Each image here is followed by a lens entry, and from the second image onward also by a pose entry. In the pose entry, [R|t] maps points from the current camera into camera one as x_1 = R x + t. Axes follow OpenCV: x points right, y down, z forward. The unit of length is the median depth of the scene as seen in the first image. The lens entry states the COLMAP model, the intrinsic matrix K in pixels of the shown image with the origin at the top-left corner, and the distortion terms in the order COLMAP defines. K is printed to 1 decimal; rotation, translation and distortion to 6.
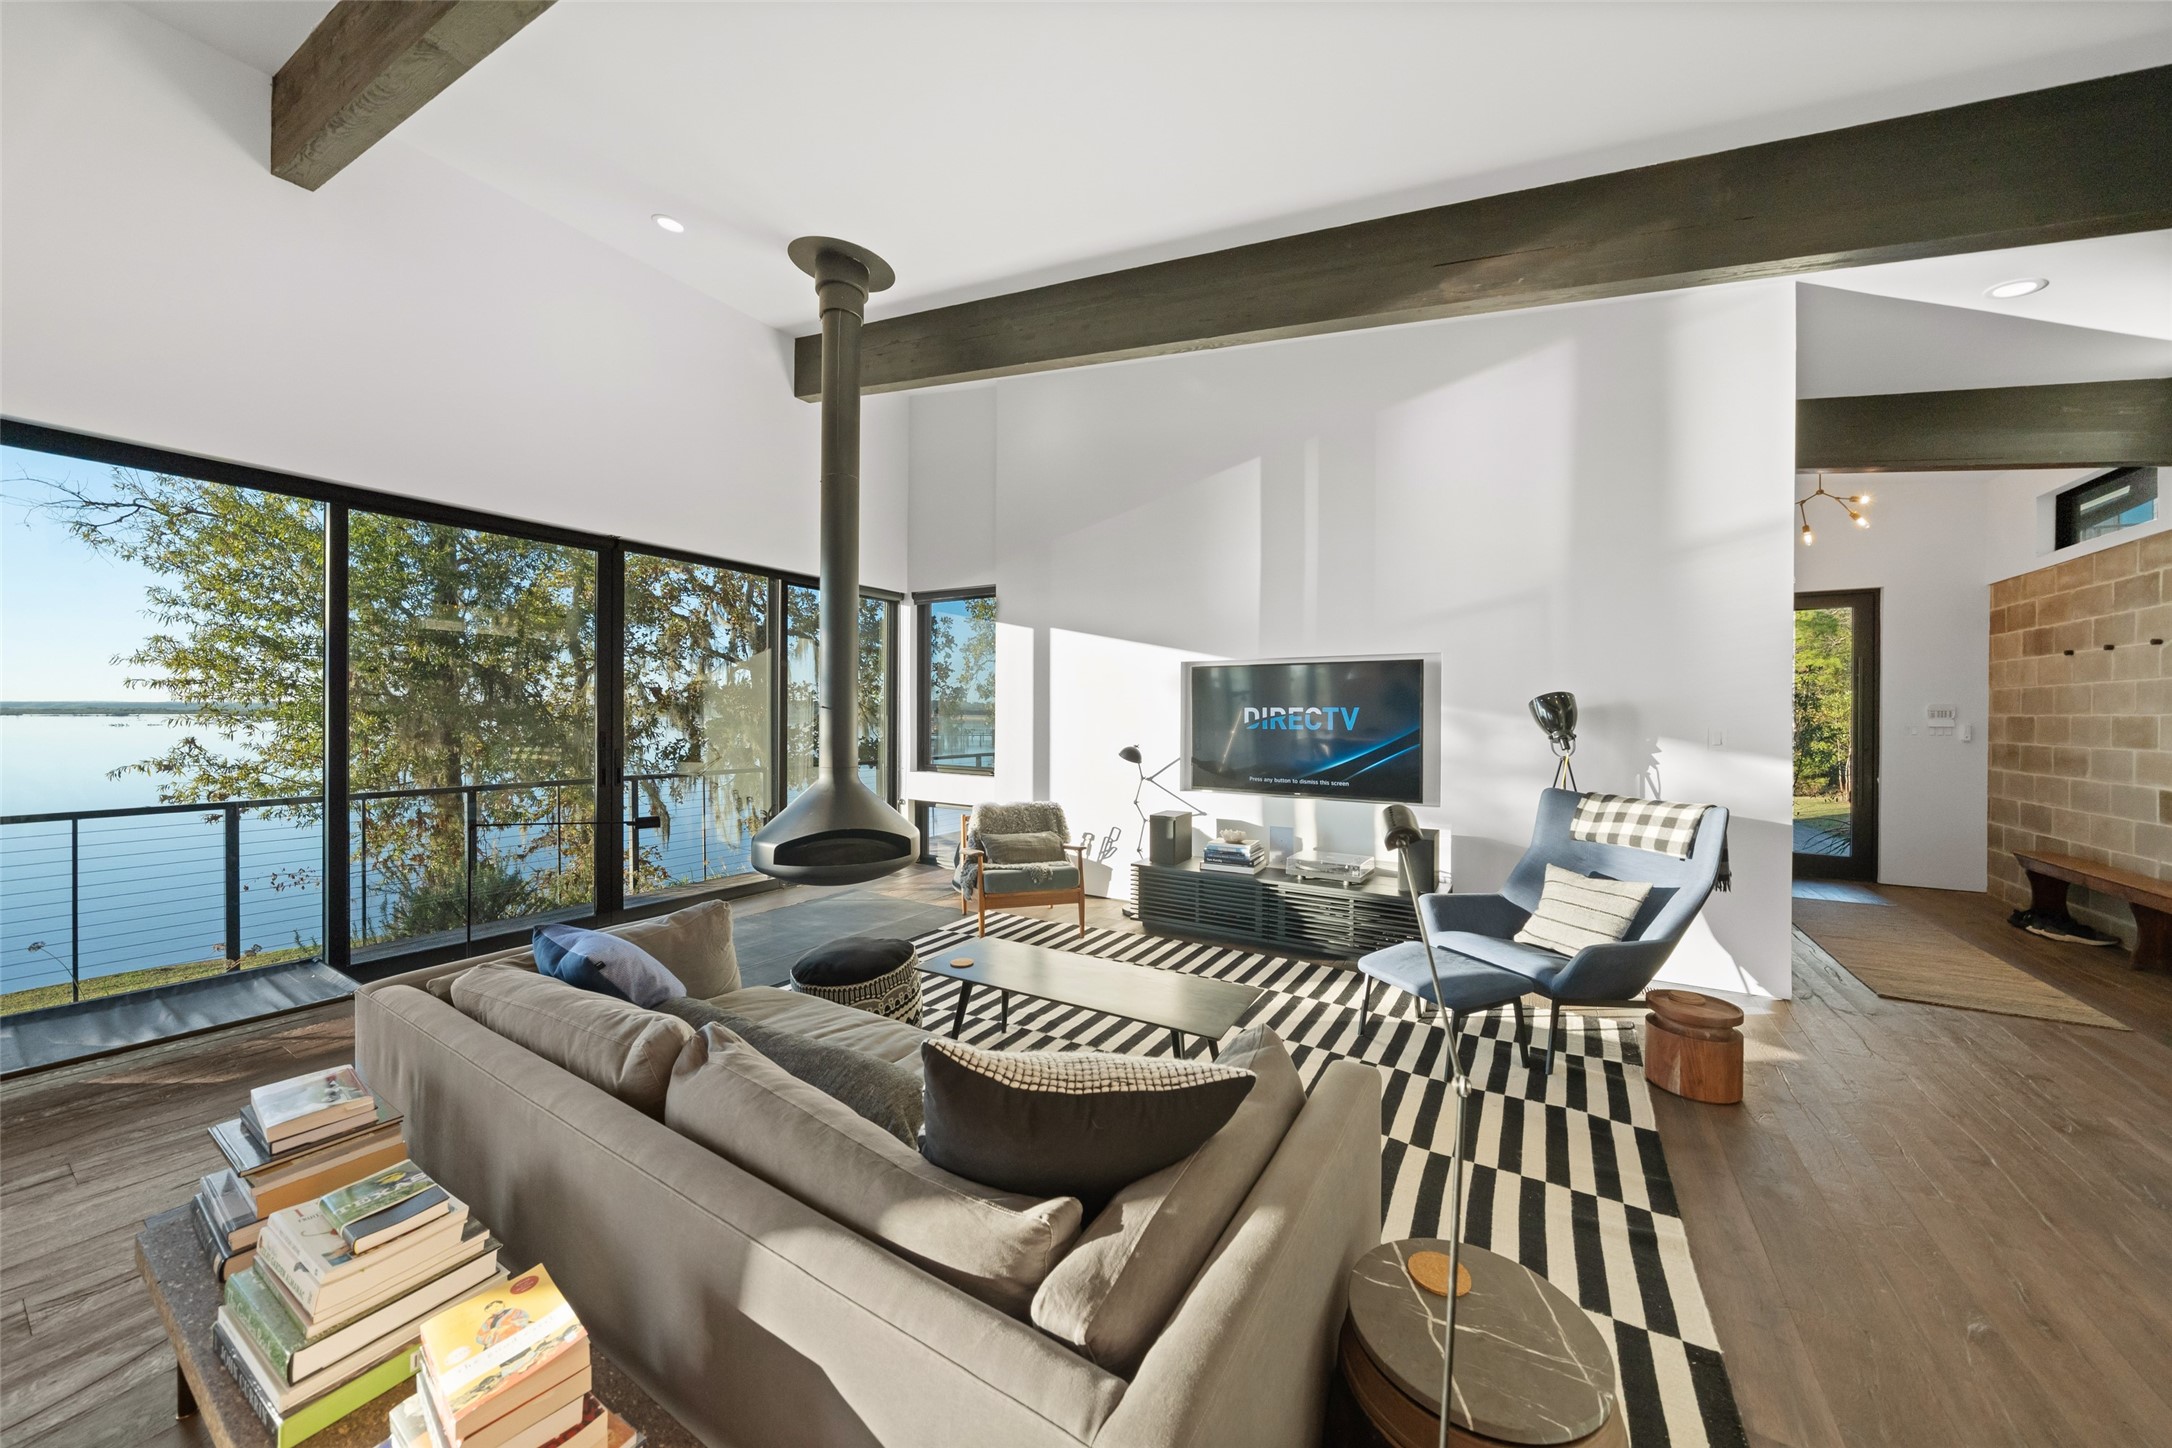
lens RADIAL K [[752.1, 0, 1092.1], [0, 752.1, 719.2], [0, 0, 1]] dist [-0.002062, -0.000062]
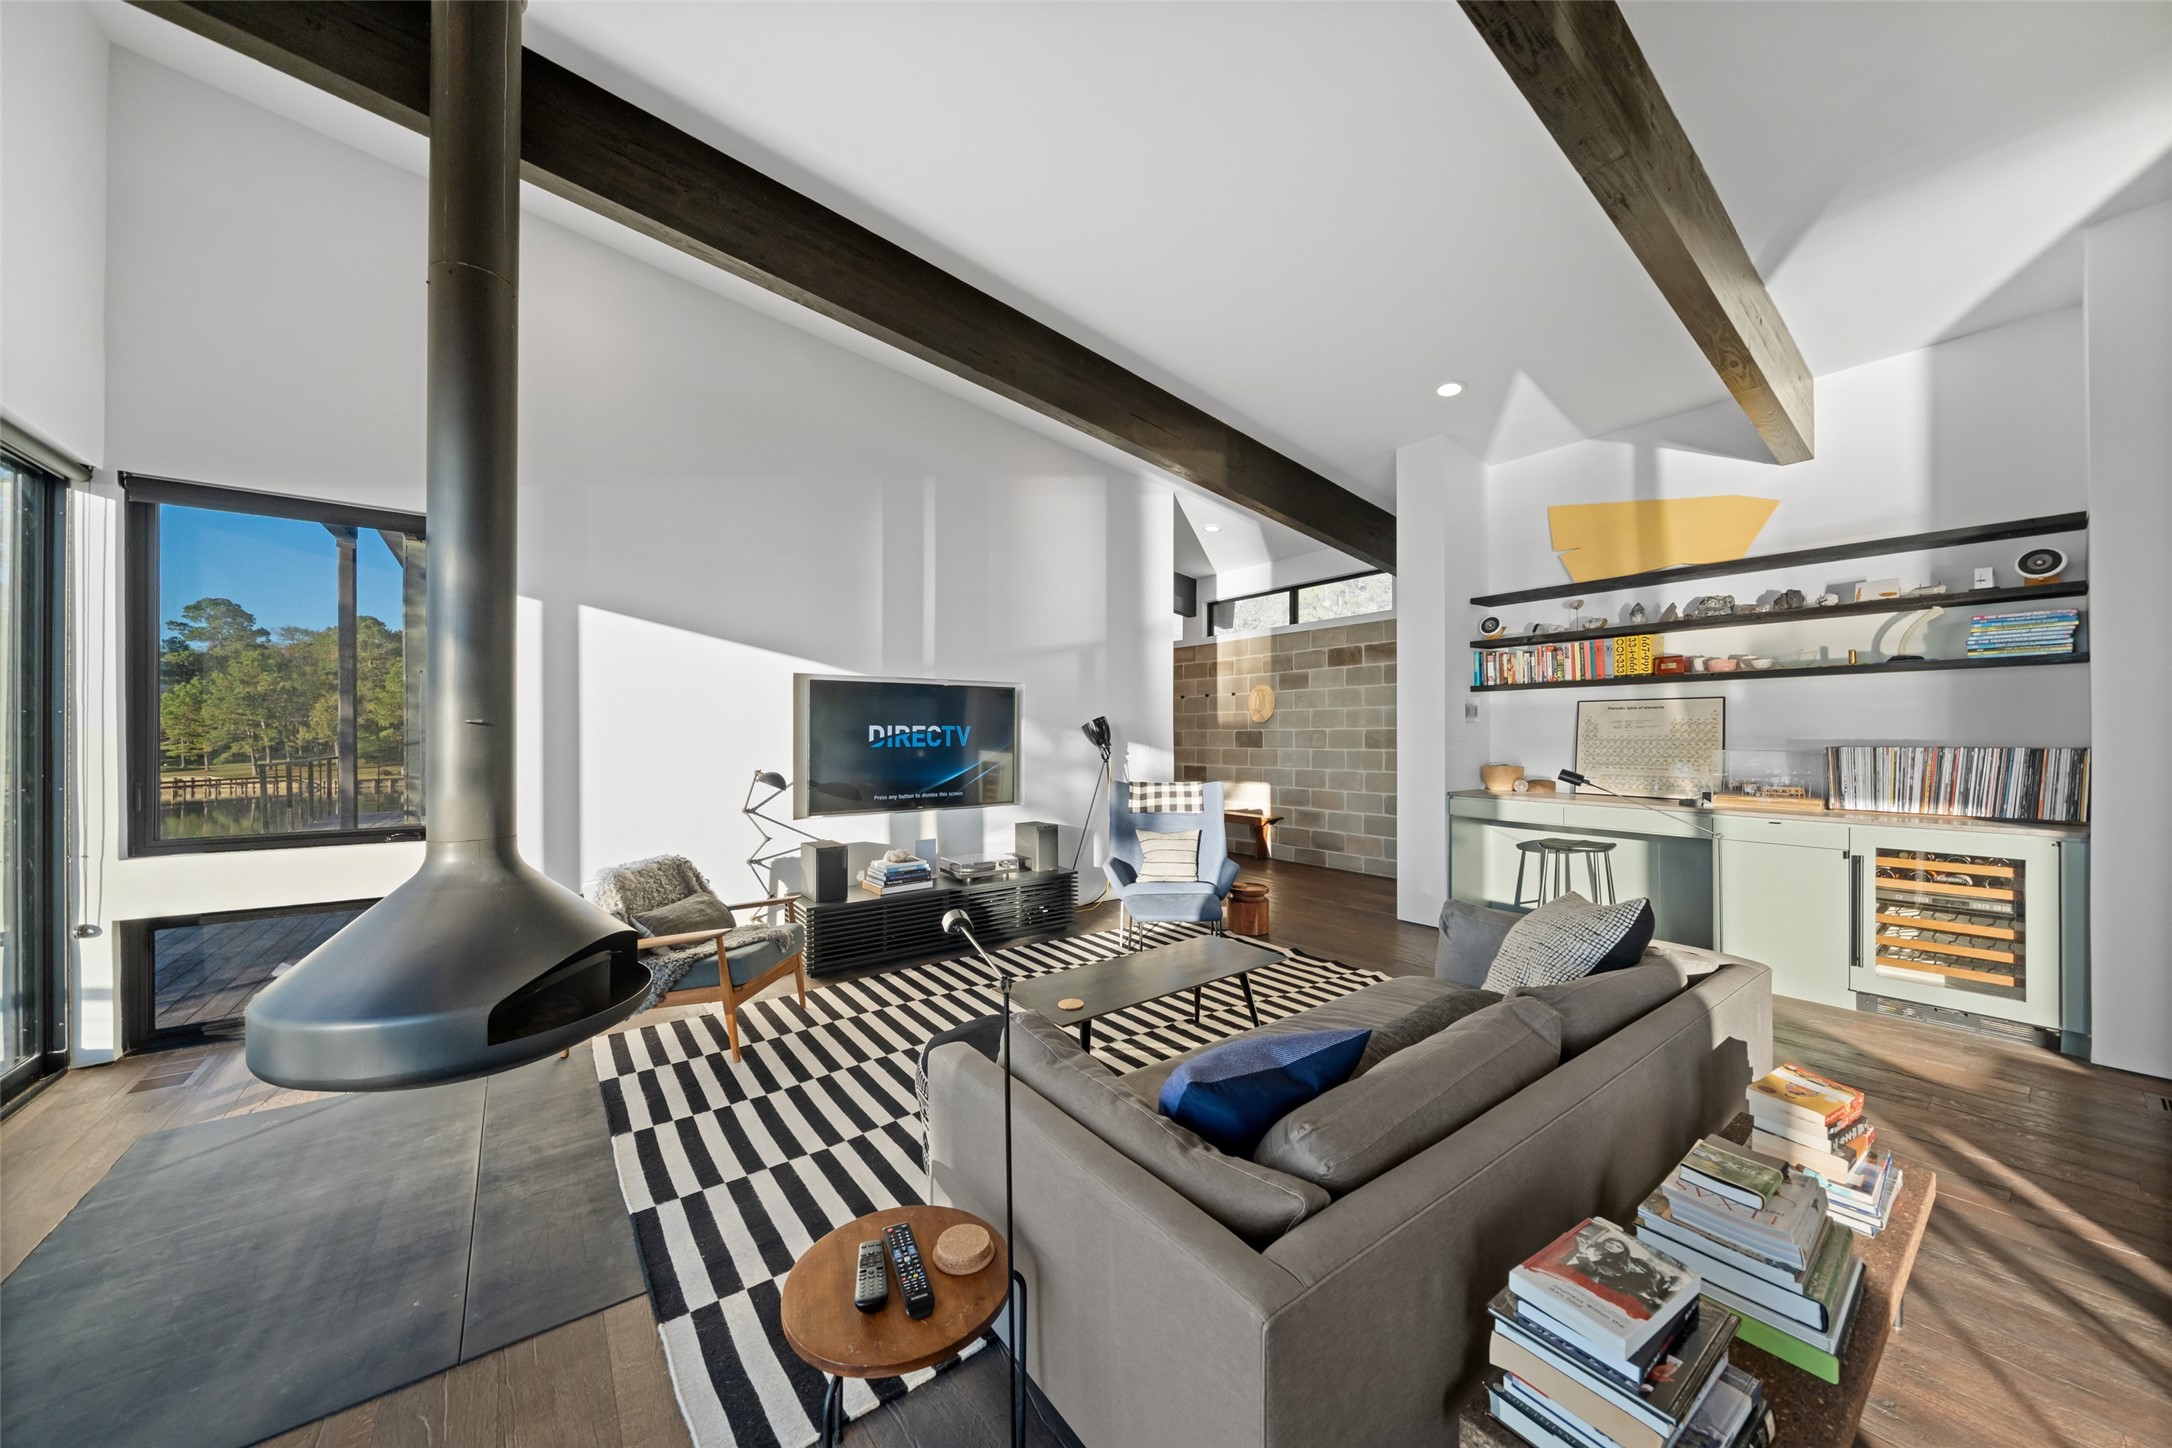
lens RADIAL K [[752.1, 0, 1095.7], [0, 752.1, 729.2], [0, 0, 1]] dist [-0.002062, -0.000062]
pose [[0.372806, 0.008091, 0.927874, -0.610062], [0.013885, 0.999801, -0.014297, 0.007978], [-0.927805, 0.018214, 0.372619, 0.376600]]
